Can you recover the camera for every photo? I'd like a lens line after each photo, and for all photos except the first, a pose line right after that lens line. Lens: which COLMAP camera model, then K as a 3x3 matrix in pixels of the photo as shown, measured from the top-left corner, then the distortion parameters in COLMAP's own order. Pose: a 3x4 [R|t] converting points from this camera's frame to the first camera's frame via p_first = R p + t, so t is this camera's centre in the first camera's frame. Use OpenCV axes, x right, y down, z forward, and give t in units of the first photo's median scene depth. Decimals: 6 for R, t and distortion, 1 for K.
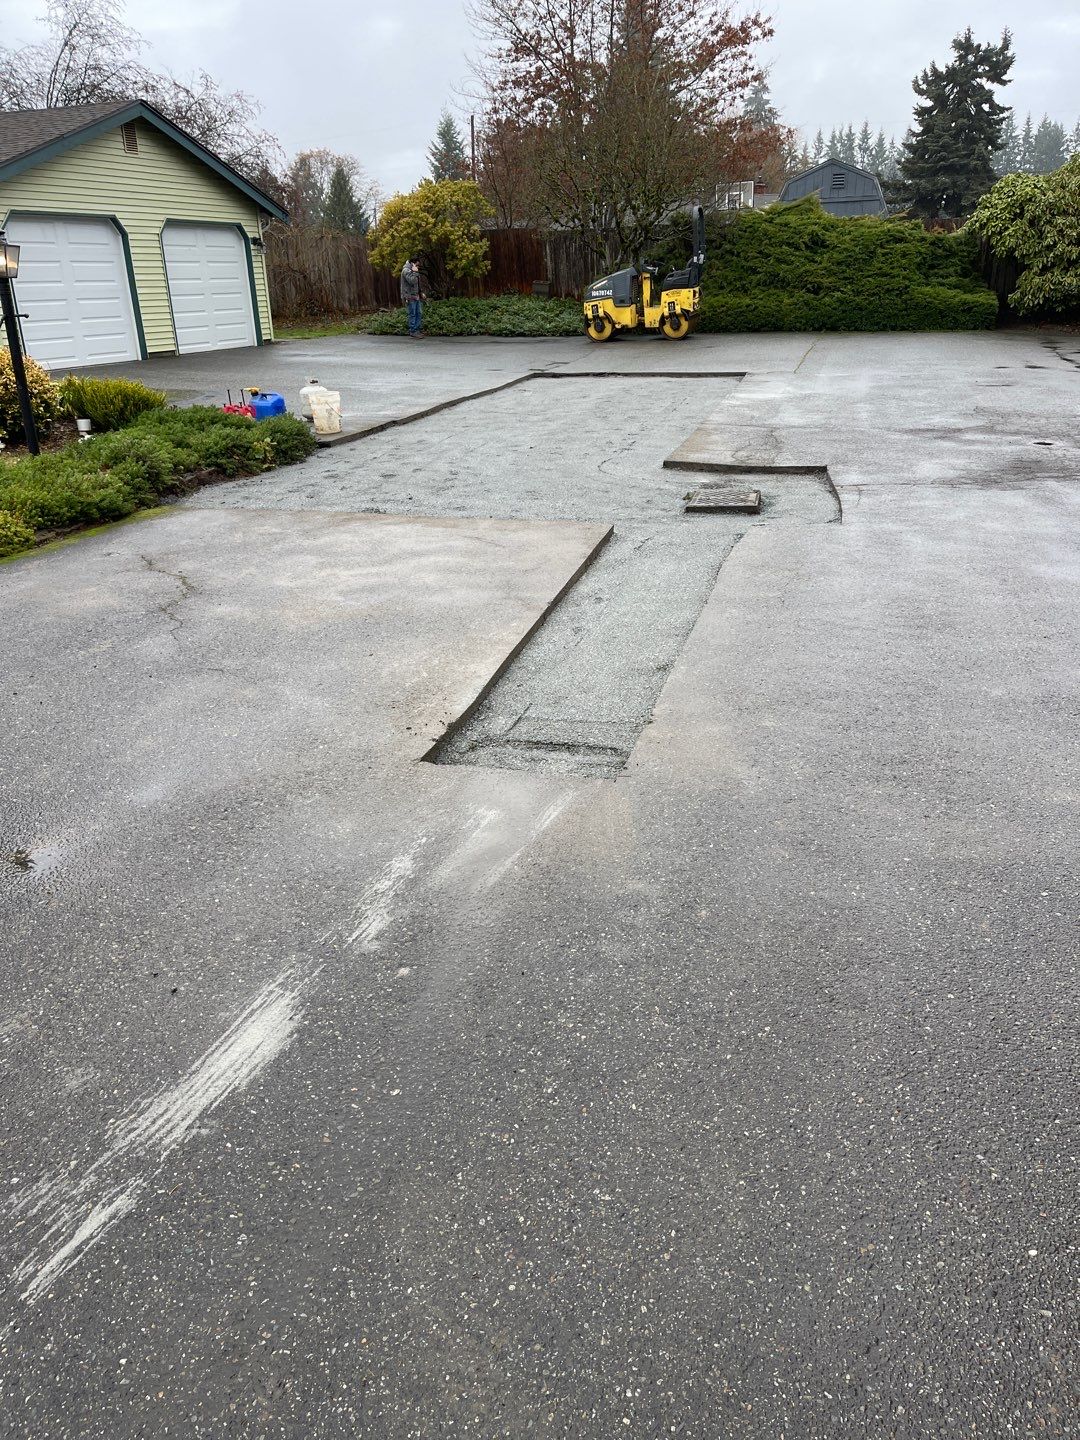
lens RADIAL K [[1063.7, 0, 541.7], [0, 1063.7, 724.1], [0, 0, 1]] dist [0.113603, -0.148876]
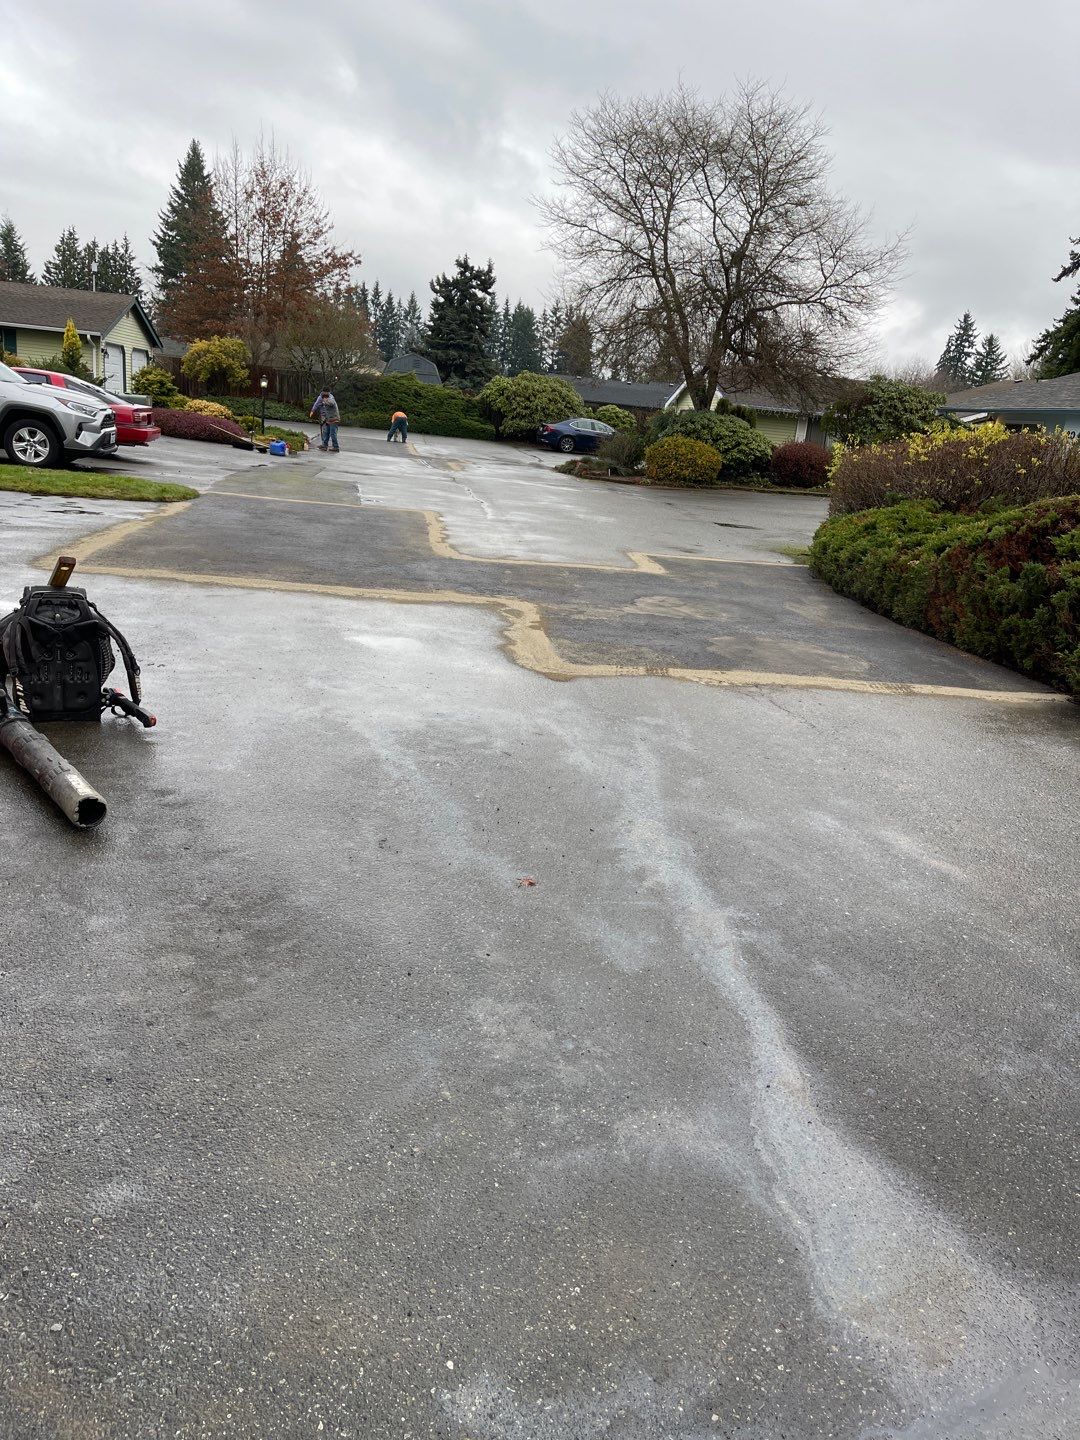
lens RADIAL K [[1069.4, 0, 540.0], [0, 1069.4, 720.0], [0, 0, 1]] dist [0.075297, -0.082478]
pose [[0.908768, -0.007765, 0.417229, -0.386691], [0.051329, 0.994315, -0.093293, 0.379021], [-0.414132, 0.106198, 0.904000, -0.889140]]
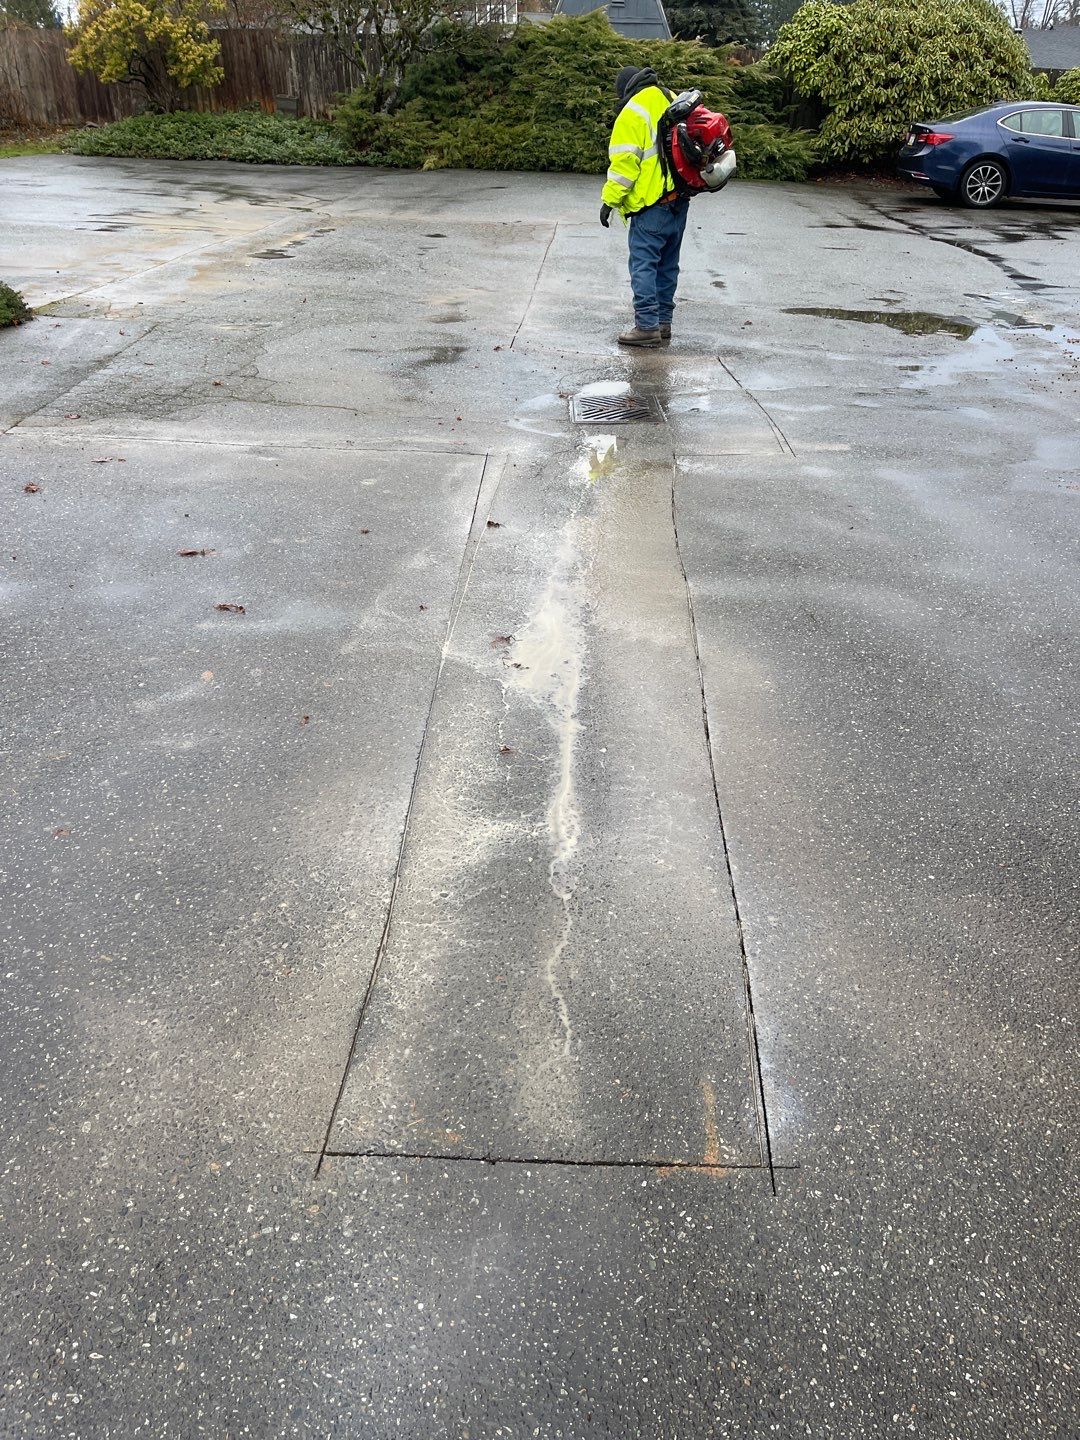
lens RADIAL K [[1058.4, 0, 540.0], [0, 1058.4, 720.0], [0, 0, 1]] dist [0.097907, -0.133348]
pose [[0.975602, -0.067723, 0.208840, -0.016908], [0.040647, 0.990506, 0.131321, -0.032610], [-0.215751, -0.119628, 0.969093, 0.090571]]
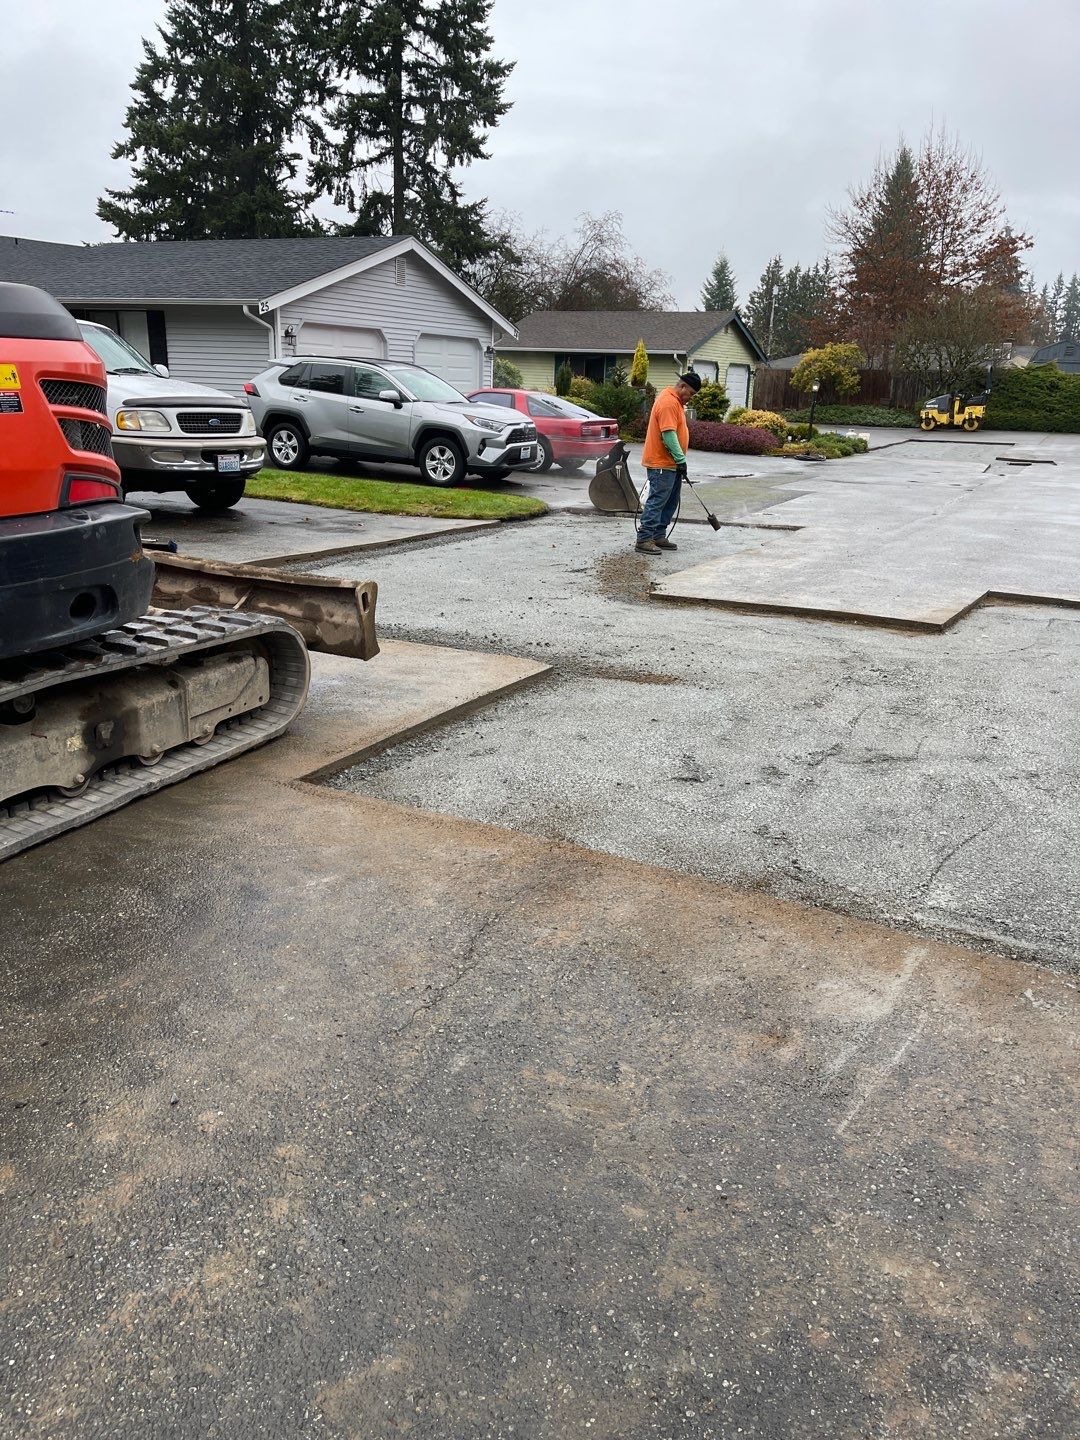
lens RADIAL K [[1069.4, 0, 540.0], [0, 1069.4, 720.0], [0, 0, 1]] dist [0.075297, -0.082478]
pose [[0.980442, 0.105362, -0.166232, -0.214226], [-0.120414, 0.989231, -0.083202, 0.341681], [0.155675, 0.101591, 0.982570, -0.811506]]
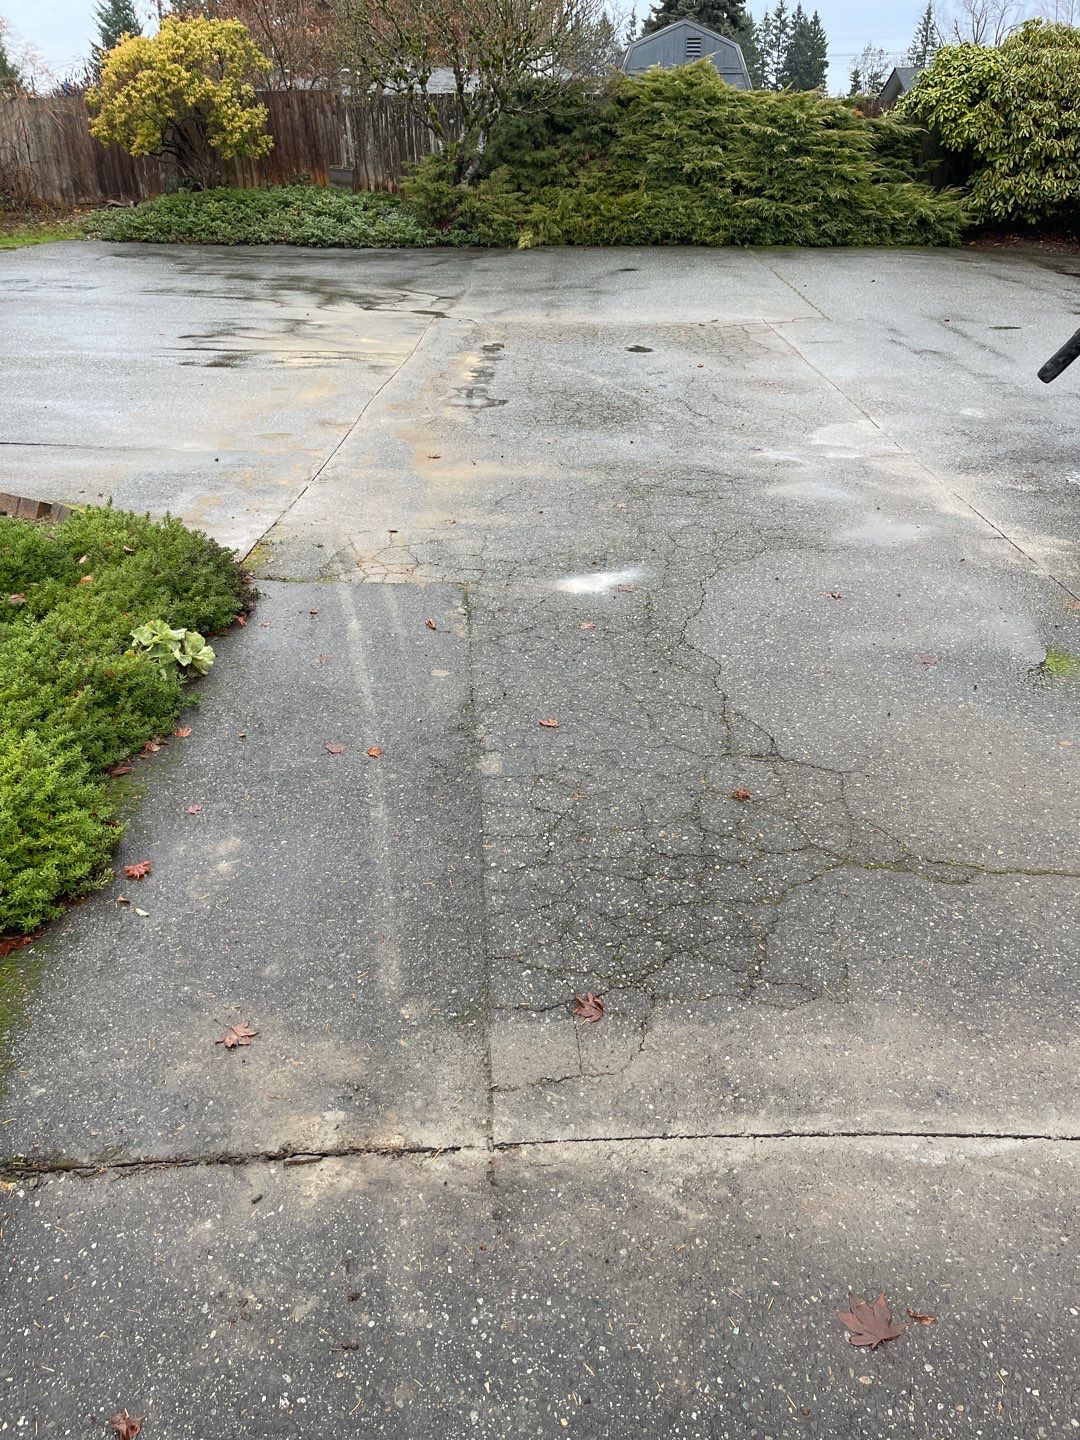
lens RADIAL K [[1063.7, 0, 541.7], [0, 1063.7, 724.1], [0, 0, 1]] dist [0.113603, -0.148876]
pose [[0.968371, -0.098077, 0.229431, -0.078071], [0.078014, 0.992419, 0.094960, -0.097252], [-0.237005, -0.074058, 0.968682, 0.233598]]
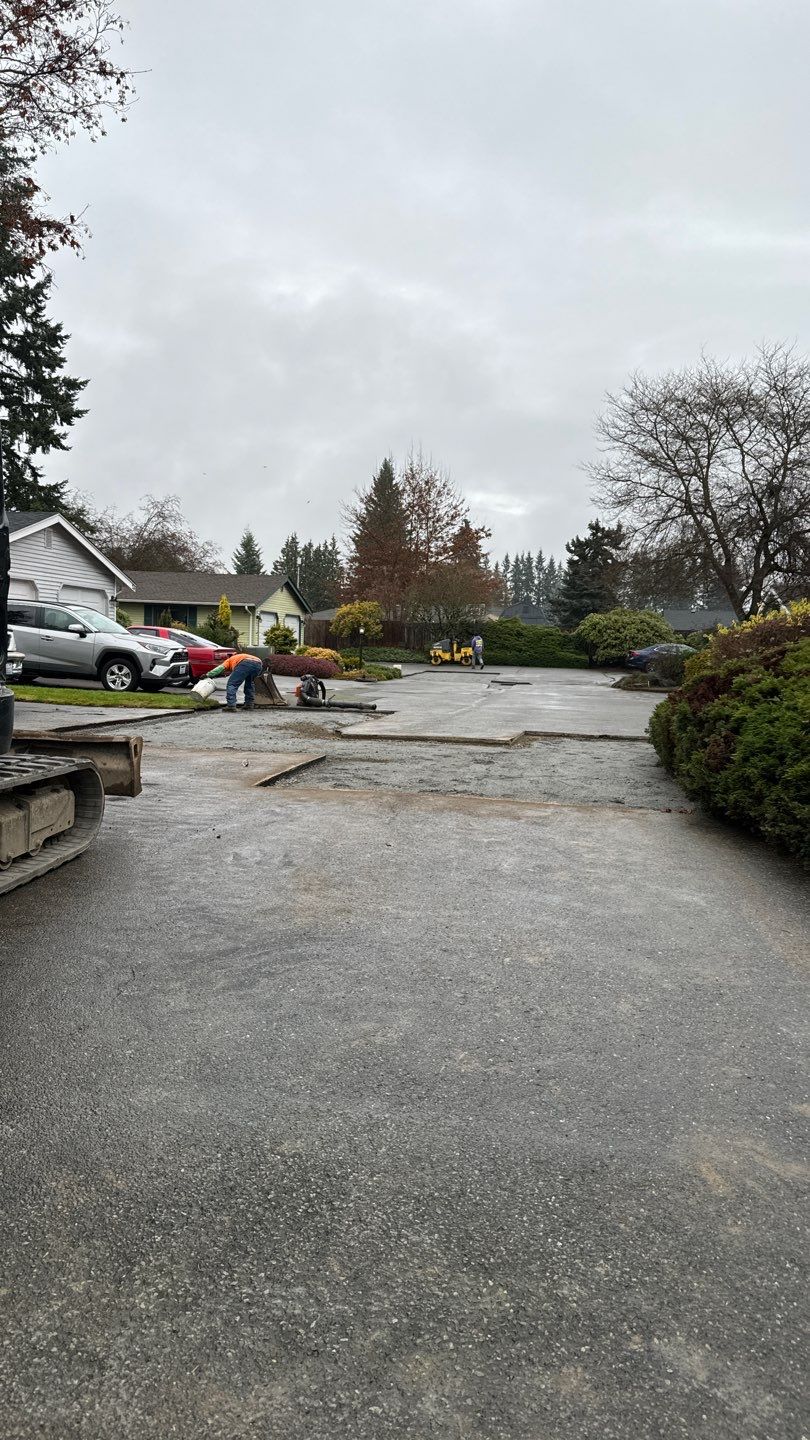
lens RADIAL K [[978.5, 0, 388.7], [0, 978.5, 720.4], [0, 0, 1]] dist [0.190450, -0.373312]
pose [[0.992537, 0.043128, 0.114059, -0.270576], [-0.005446, 0.950111, -0.311865, 0.416620], [-0.121818, 0.308916, 0.943256, -0.953833]]
